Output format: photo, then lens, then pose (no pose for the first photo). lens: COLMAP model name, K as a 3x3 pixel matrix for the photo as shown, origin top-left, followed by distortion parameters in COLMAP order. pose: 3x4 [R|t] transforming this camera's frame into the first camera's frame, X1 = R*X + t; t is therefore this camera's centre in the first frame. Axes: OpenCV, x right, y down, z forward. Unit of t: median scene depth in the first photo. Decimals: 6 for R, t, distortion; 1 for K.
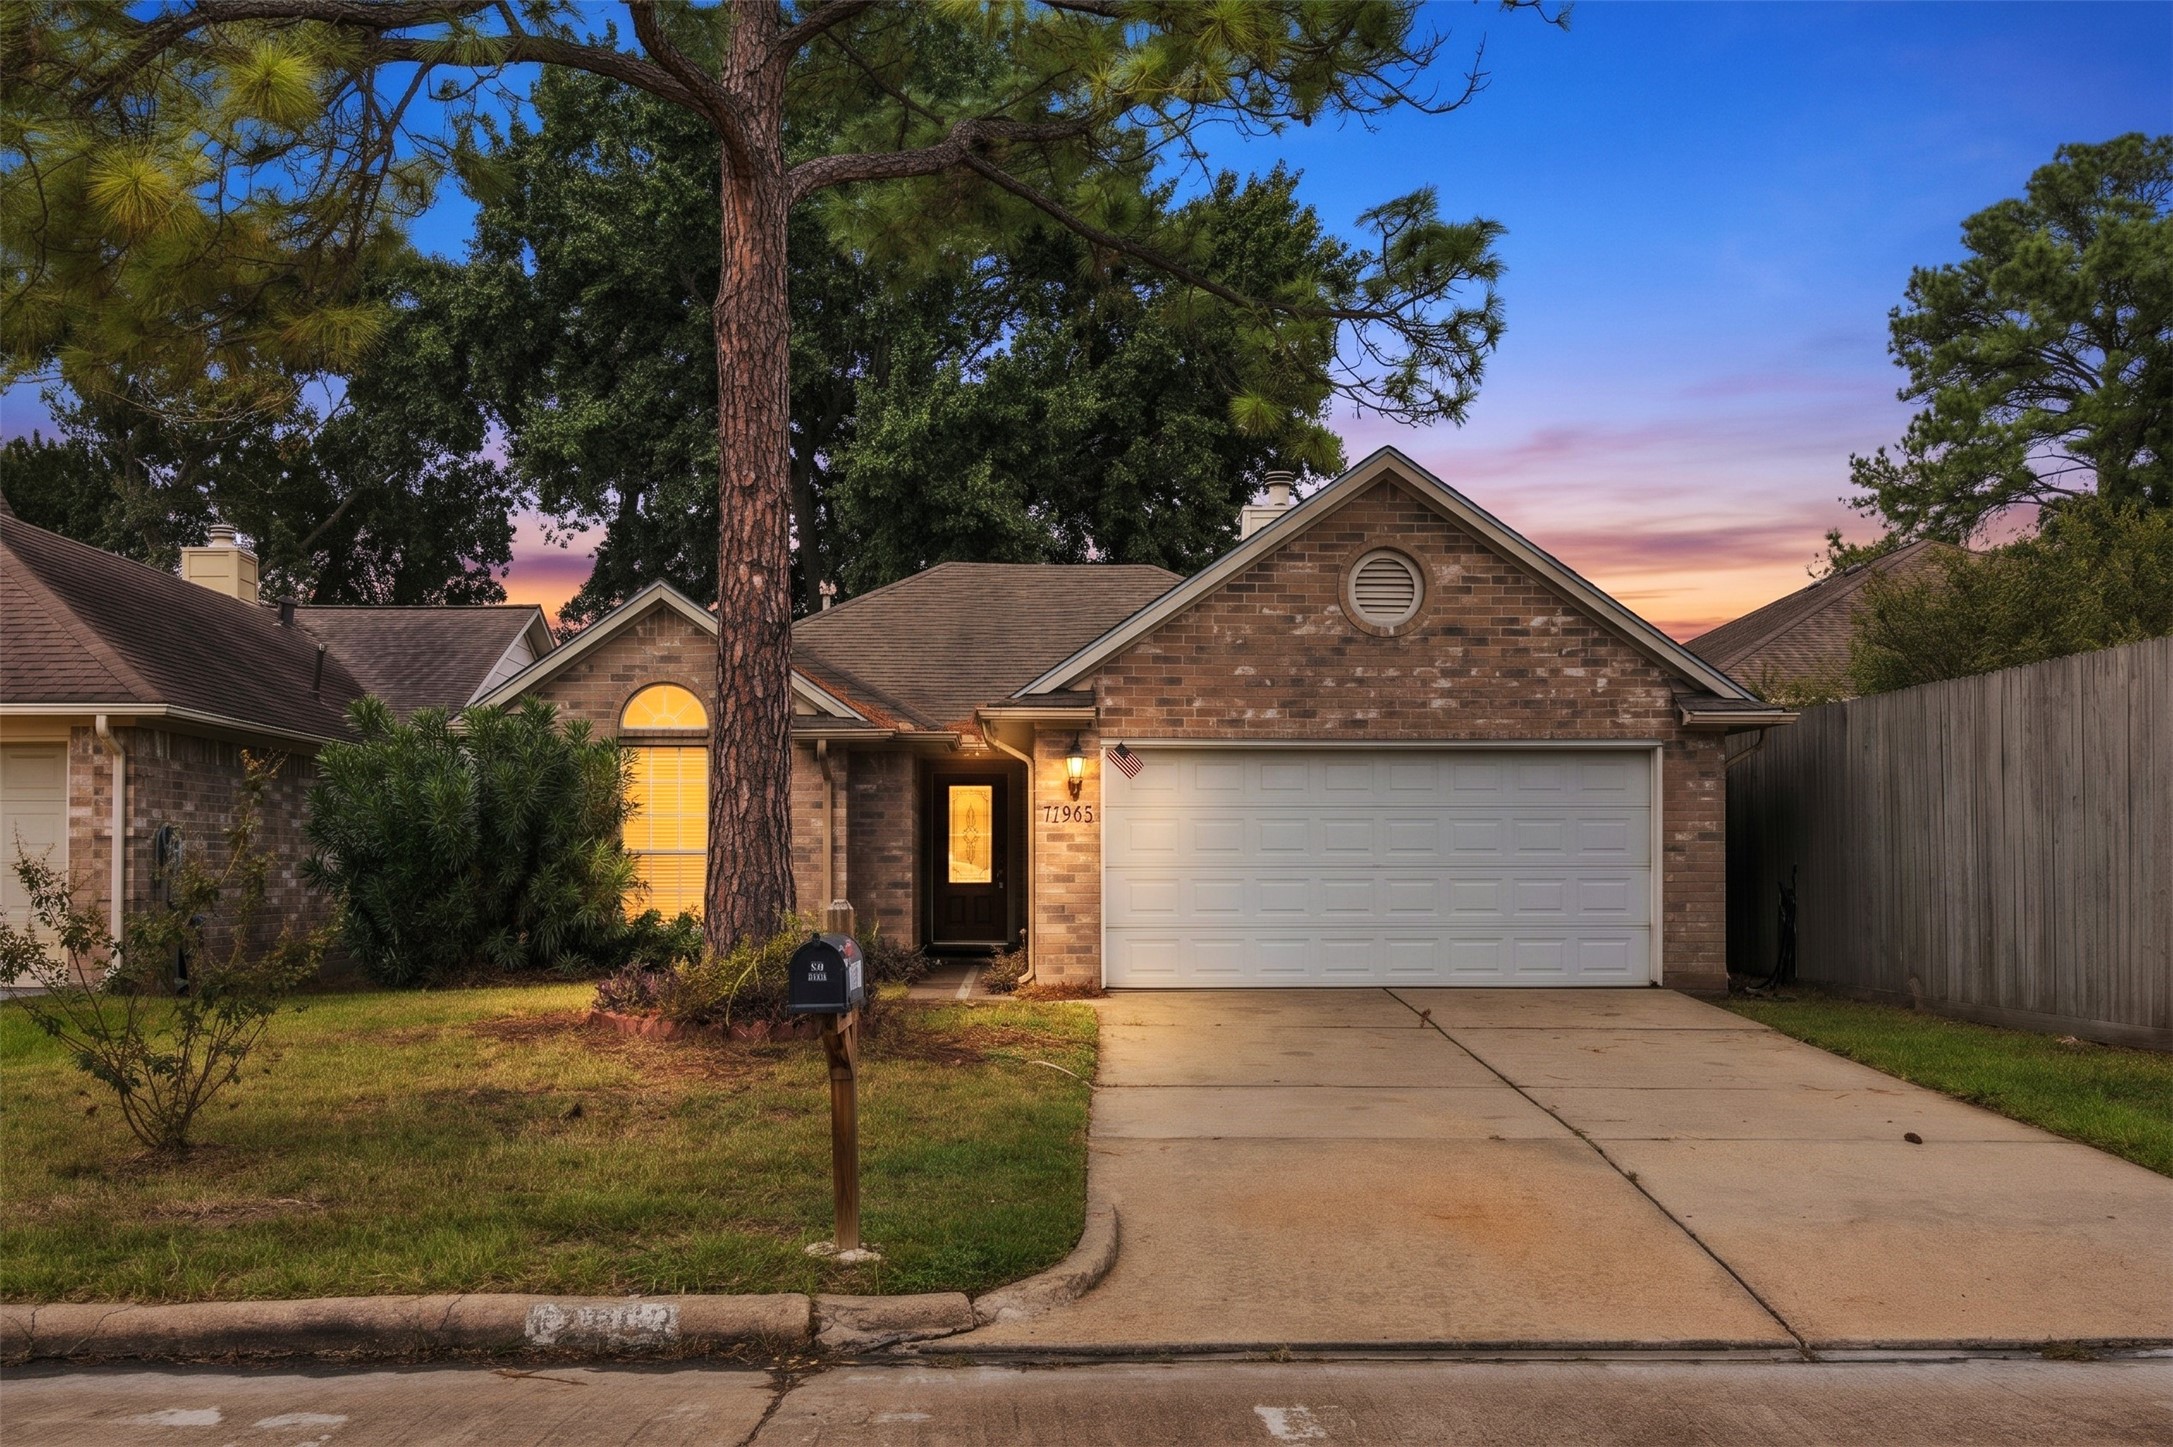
lens RADIAL K [[2076.9, 0, 1082.5], [0, 2076.9, 897.9], [0, 0, 1]] dist [0.007208, -0.004352]
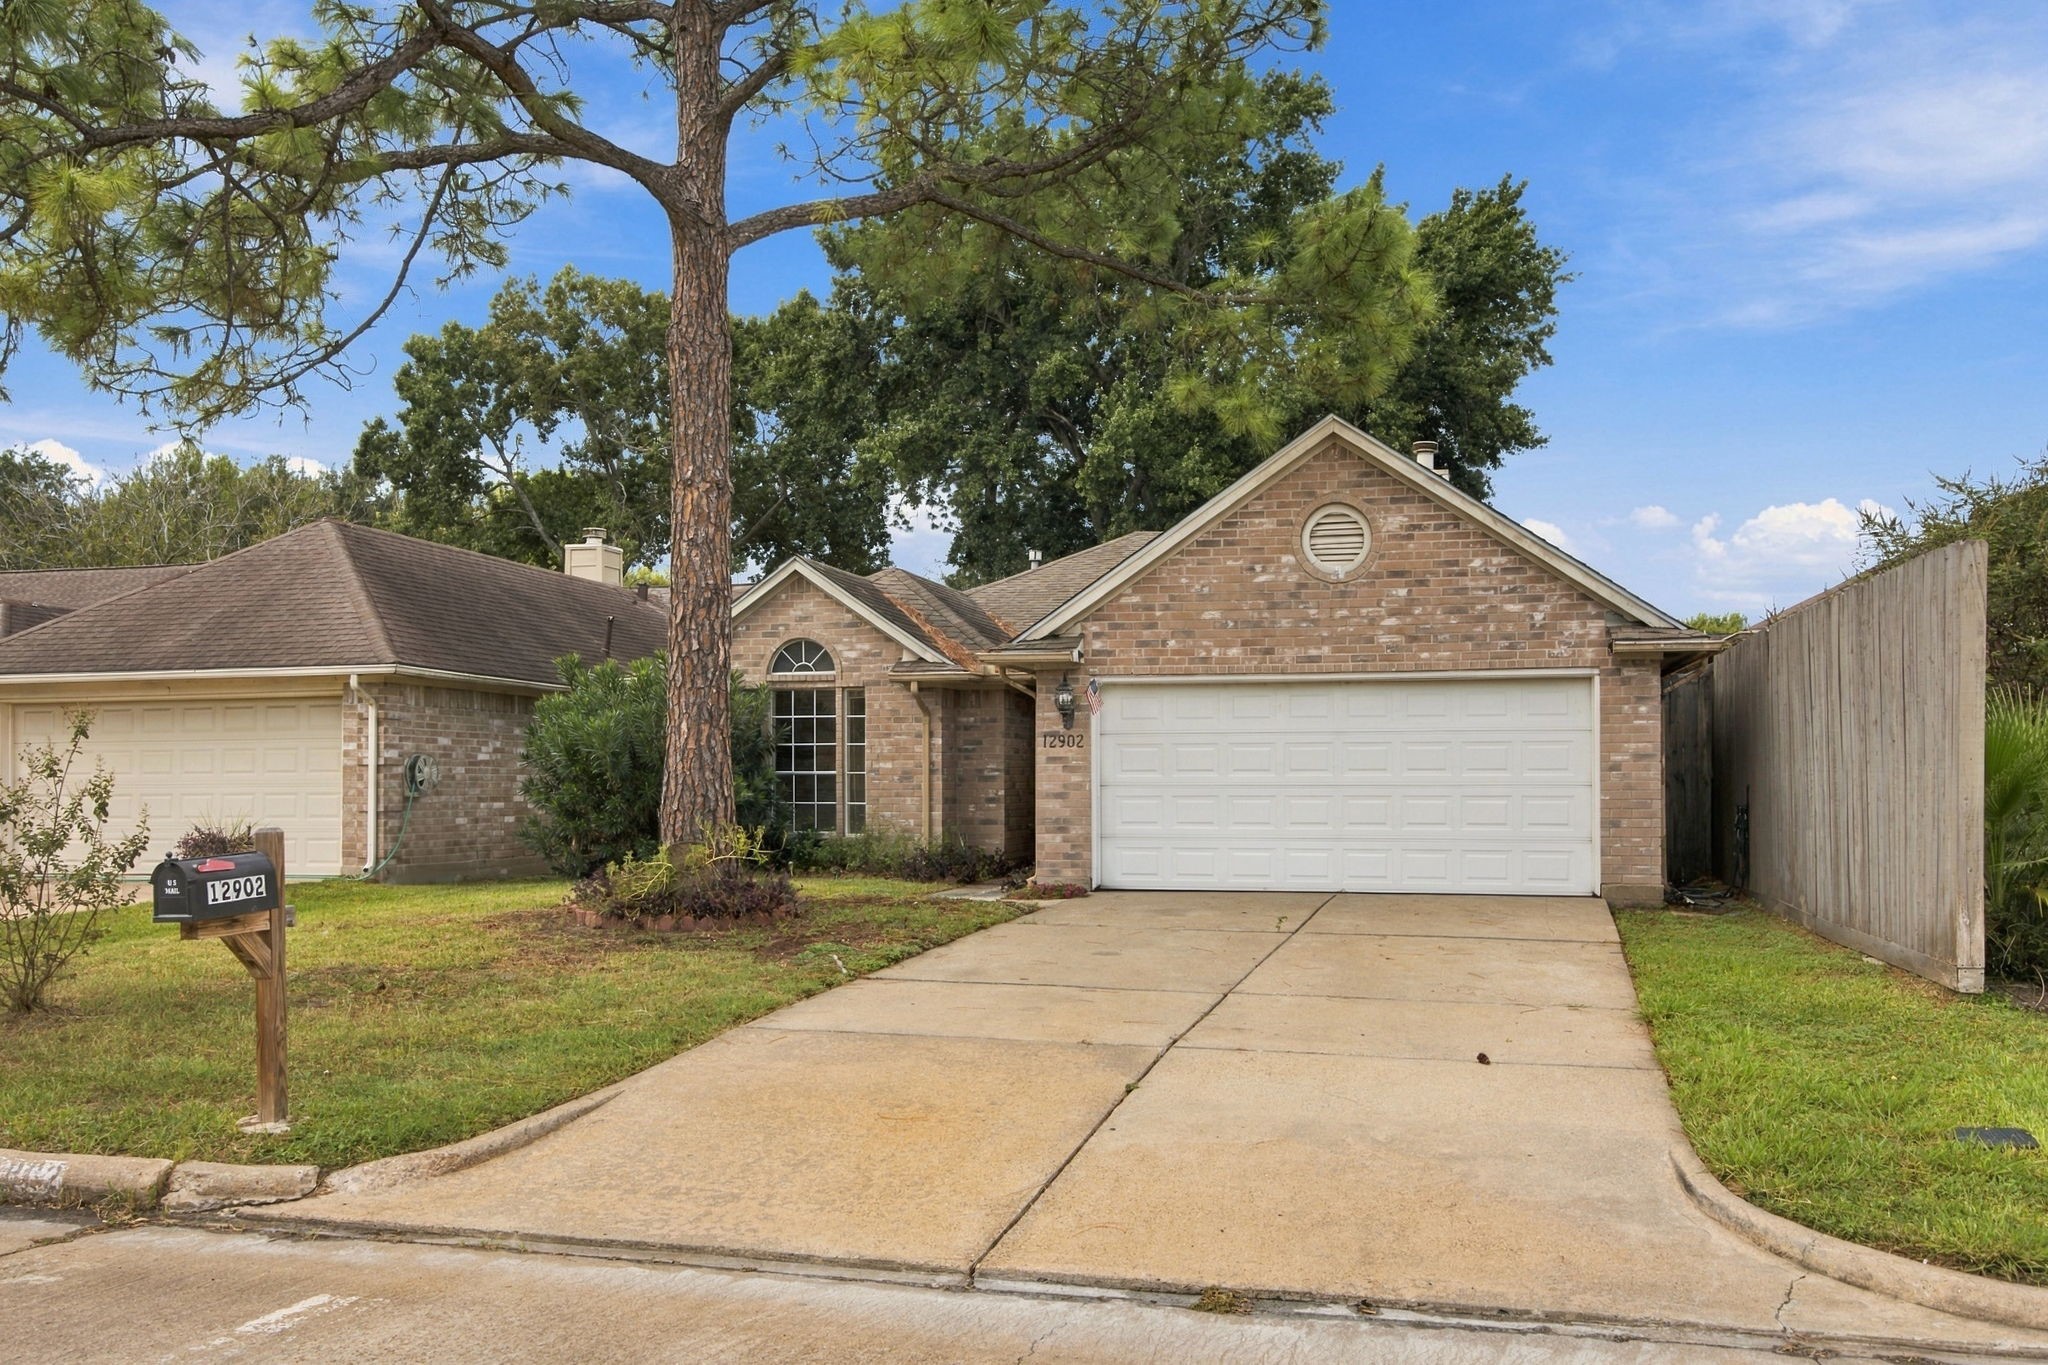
lens RADIAL K [[1666.2, 0, 1029.2], [0, 1666.2, 781.9], [0, 0, 1]] dist [-0.018931, 0.004988]
pose [[0.961409, -0.002038, -0.275116, 0.234093], [-0.001479, 0.999920, -0.012577, -0.005410], [0.275120, 0.012499, 0.961329, 0.087543]]
